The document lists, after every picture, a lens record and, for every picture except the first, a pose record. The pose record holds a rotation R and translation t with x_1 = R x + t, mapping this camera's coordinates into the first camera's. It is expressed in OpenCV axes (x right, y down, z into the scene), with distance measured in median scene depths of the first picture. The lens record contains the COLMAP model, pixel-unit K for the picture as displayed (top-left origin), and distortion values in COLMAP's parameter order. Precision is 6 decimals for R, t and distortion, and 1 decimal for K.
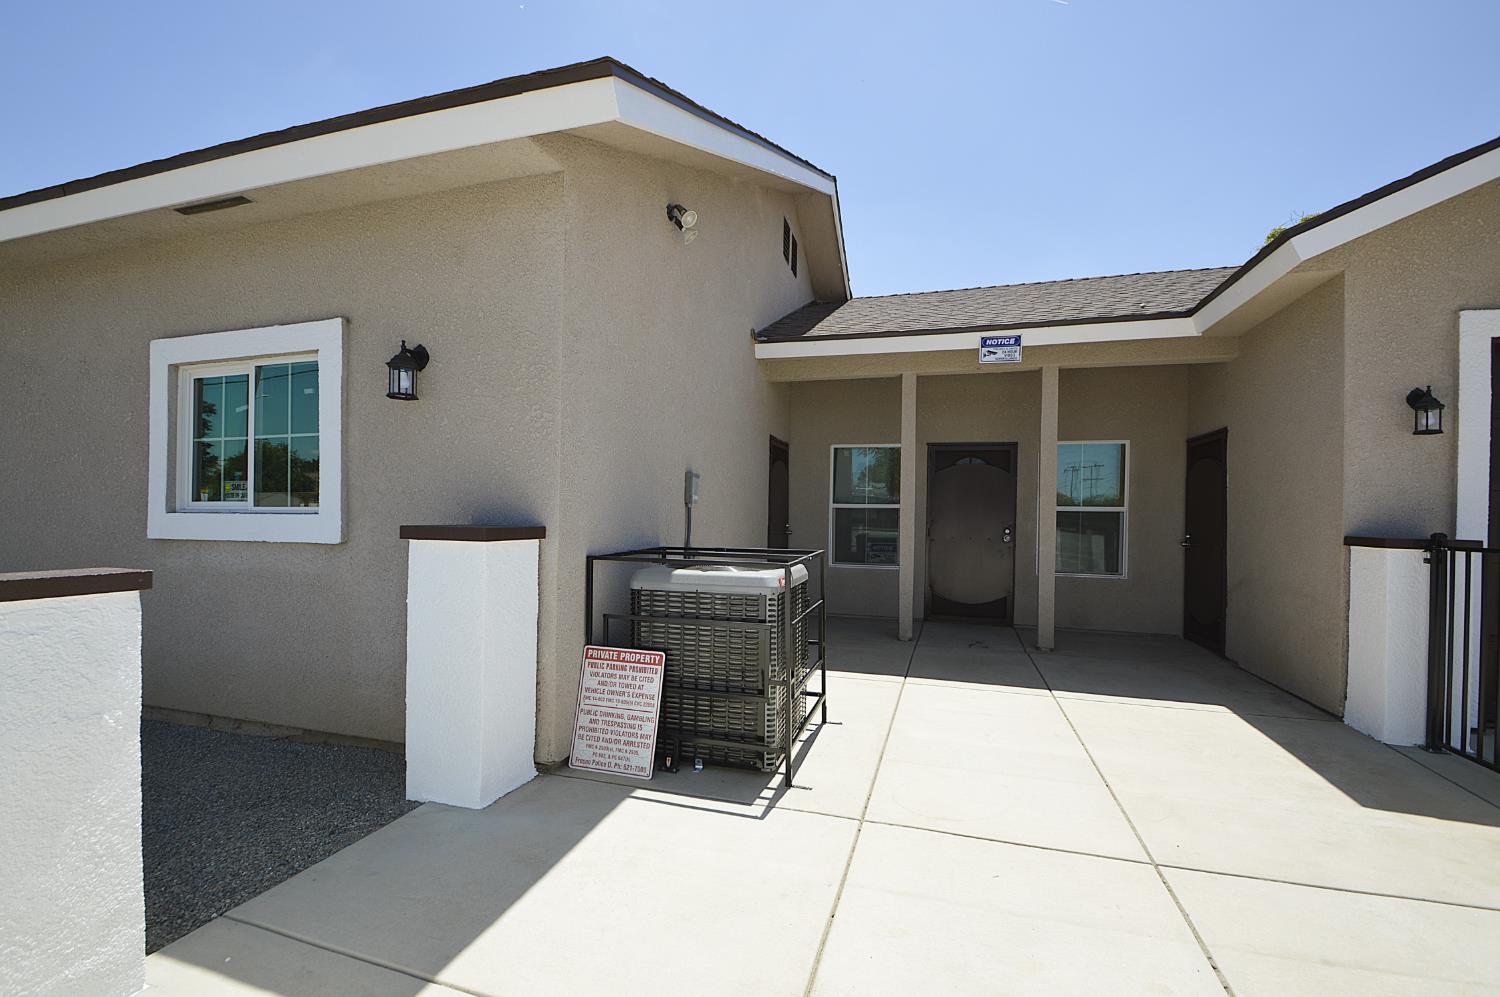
lens RADIAL K [[662.4, 0, 743.3], [0, 662.4, 508.9], [0, 0, 1]] dist [-0.002621, -0.003594]
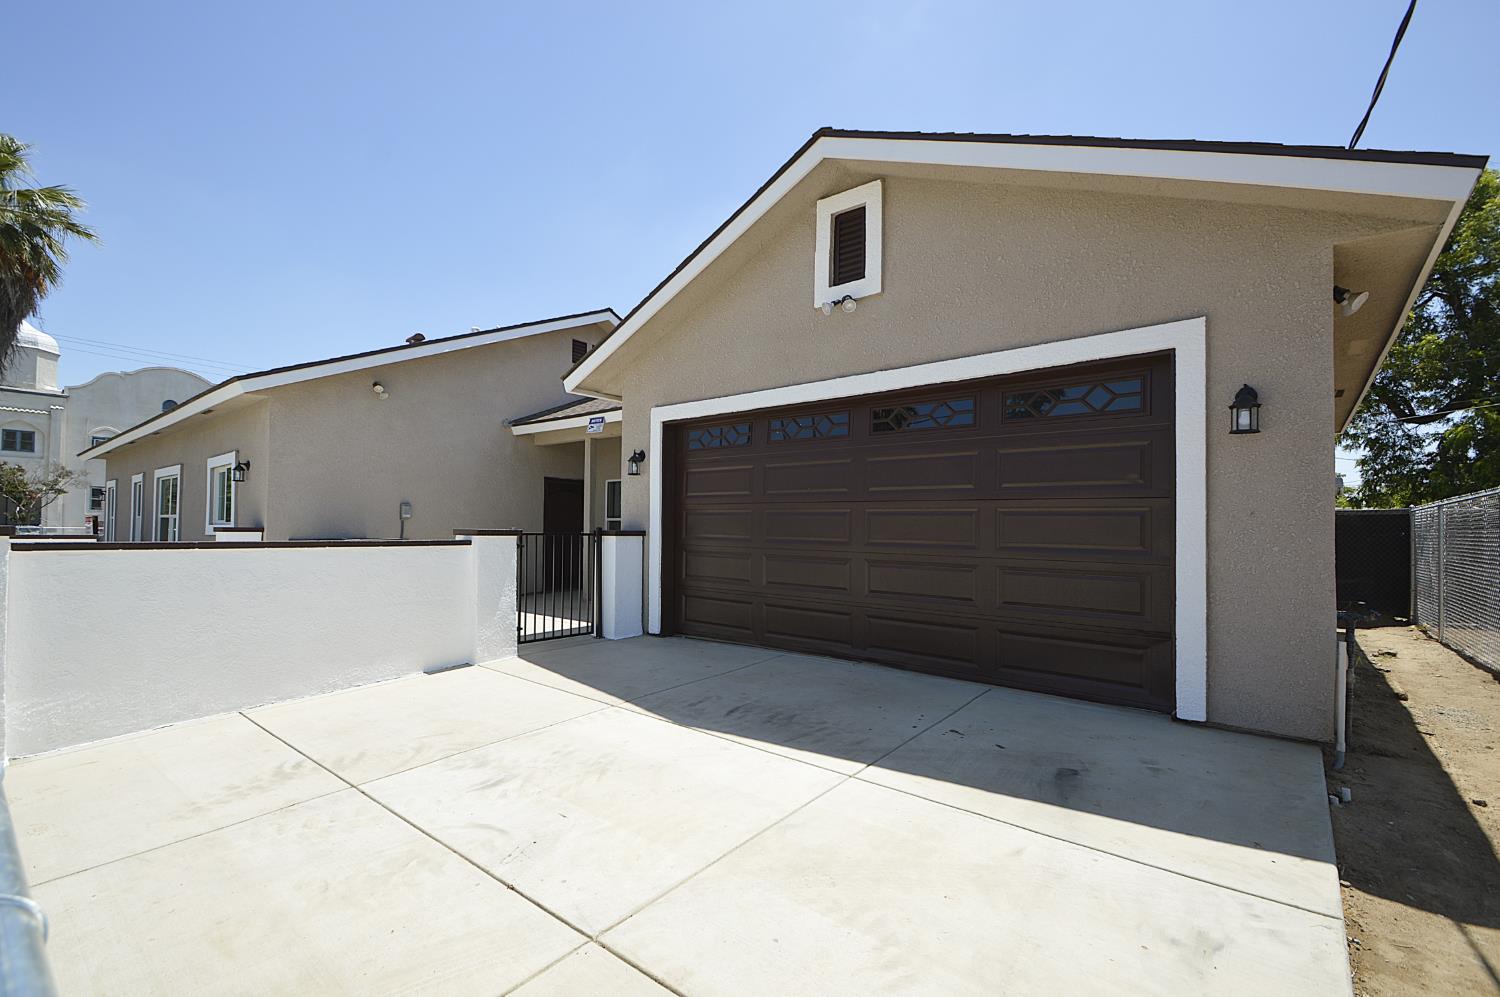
lens RADIAL K [[662.4, 0, 753.8], [0, 662.4, 505.1], [0, 0, 1]] dist [-0.002621, -0.003594]
pose [[0.930337, -0.021237, -0.366089, 2.087142], [0.009088, 0.999350, -0.034877, 0.040599], [0.366592, 0.029121, 0.929926, -0.643254]]
